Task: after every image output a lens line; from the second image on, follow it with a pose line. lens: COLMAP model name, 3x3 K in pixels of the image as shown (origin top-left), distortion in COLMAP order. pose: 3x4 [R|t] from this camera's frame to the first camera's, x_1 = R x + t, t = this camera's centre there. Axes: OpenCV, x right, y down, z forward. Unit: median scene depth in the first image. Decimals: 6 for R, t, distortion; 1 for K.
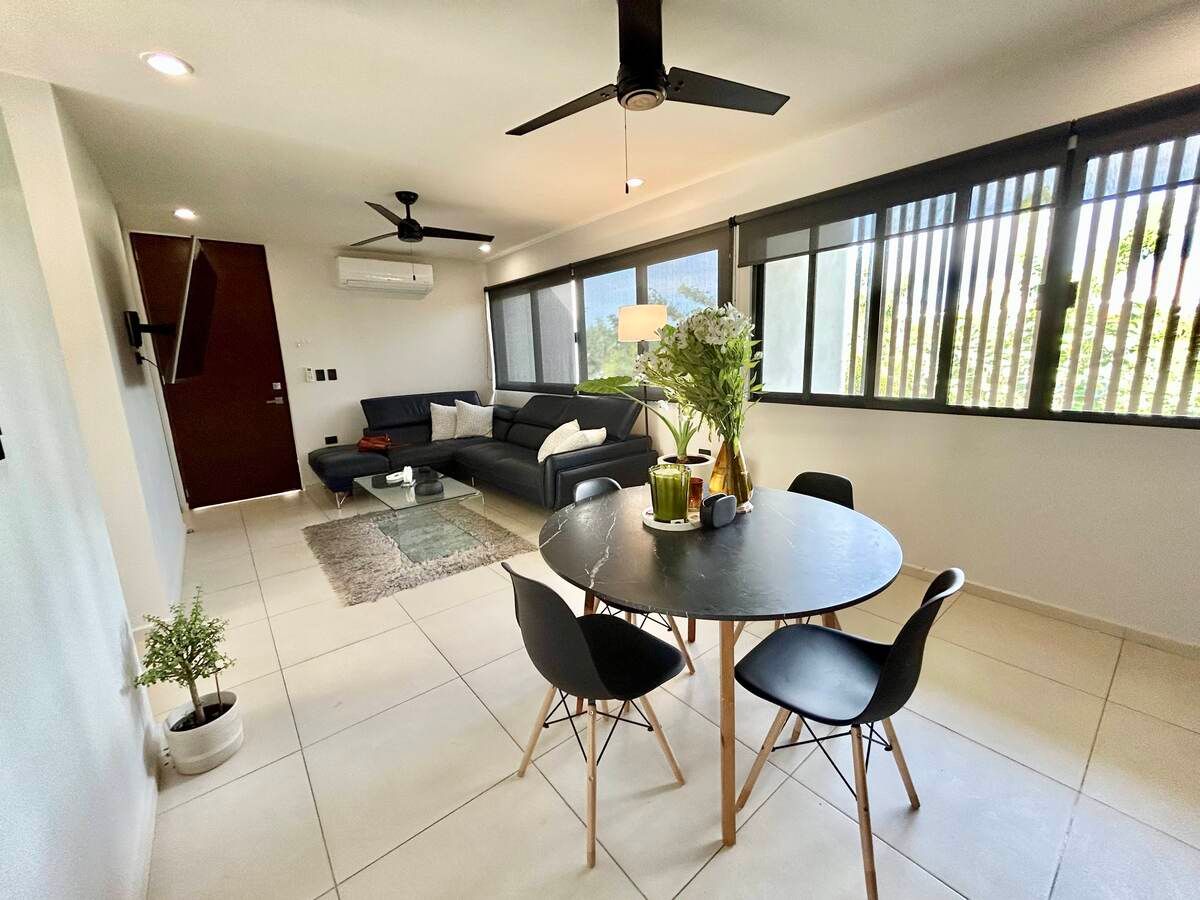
lens RADIAL K [[482.8, 0, 600.0], [0, 482.8, 450.0], [0, 0, 1]] dist [-0.000146, 0.000144]
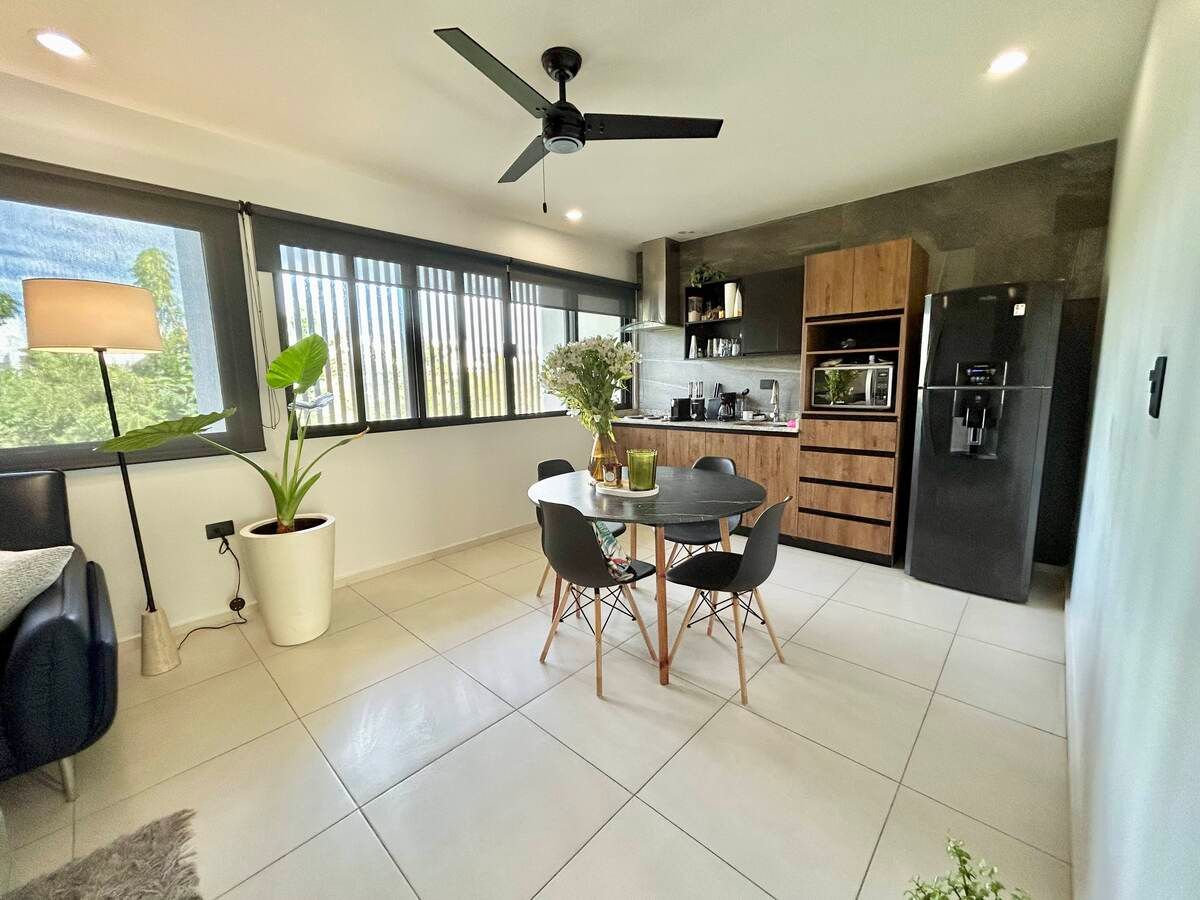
lens RADIAL K [[483.8, 0, 597.8], [0, 483.8, 448.8], [0, 0, 1]] dist [-0.002180, -0.000243]
pose [[-0.137319, -0.115003, 0.983828, -0.749760], [0.206152, 0.968170, 0.141947, -0.130894], [-0.968837, 0.222310, -0.109240, 0.810959]]
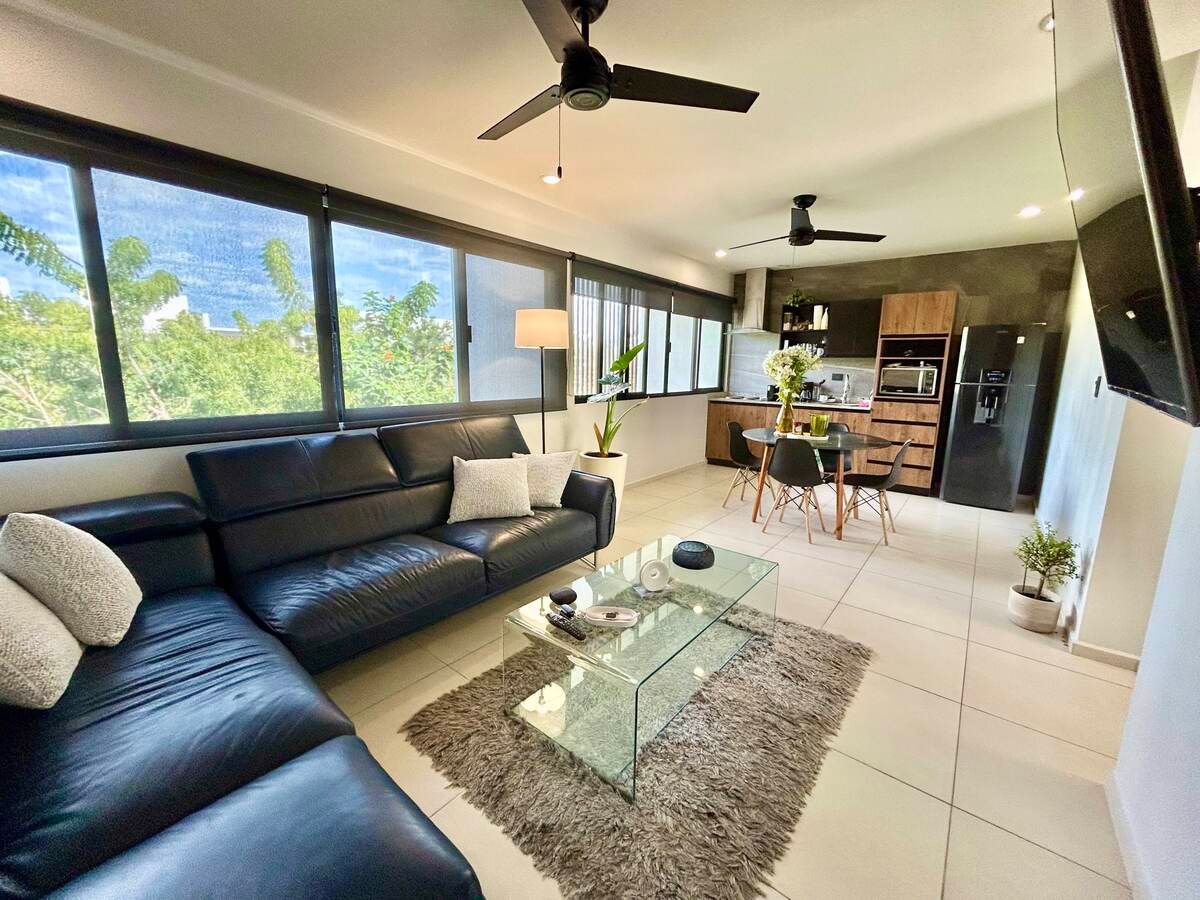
lens RADIAL K [[482.8, 0, 600.0], [0, 482.8, 450.0], [0, 0, 1]] dist [-0.000146, 0.000144]
pose [[-0.210441, -0.152847, 0.965584, -1.244224], [0.170394, 0.966849, 0.190183, -0.286052], [-0.962642, 0.204552, -0.177420, 1.595955]]
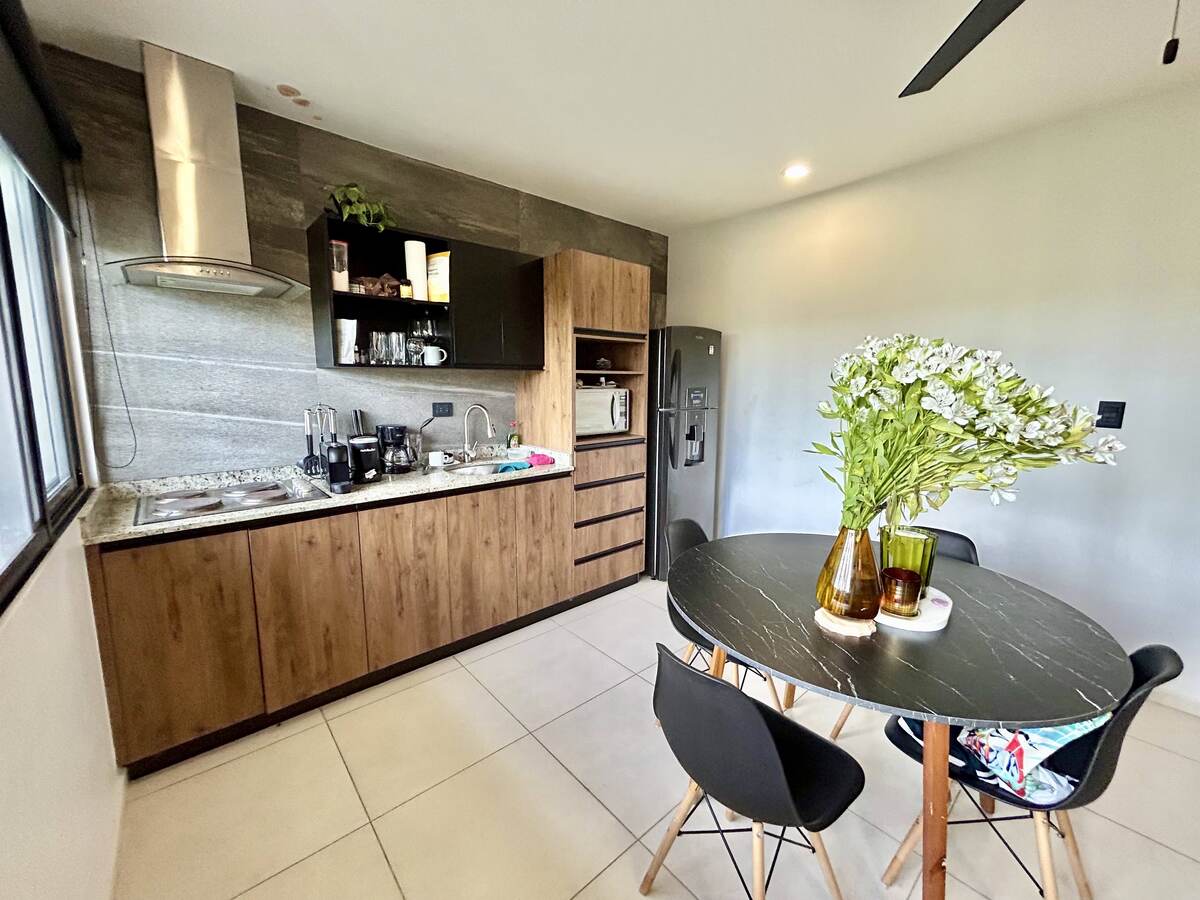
lens RADIAL K [[483.8, 0, 597.8], [0, 483.8, 448.8], [0, 0, 1]] dist [-0.002180, -0.000243]
pose [[-0.999102, 0.021573, -0.036470, 0.460459], [0.008677, 0.946615, 0.322250, -0.256331], [0.041475, 0.321644, -0.945952, 1.110895]]
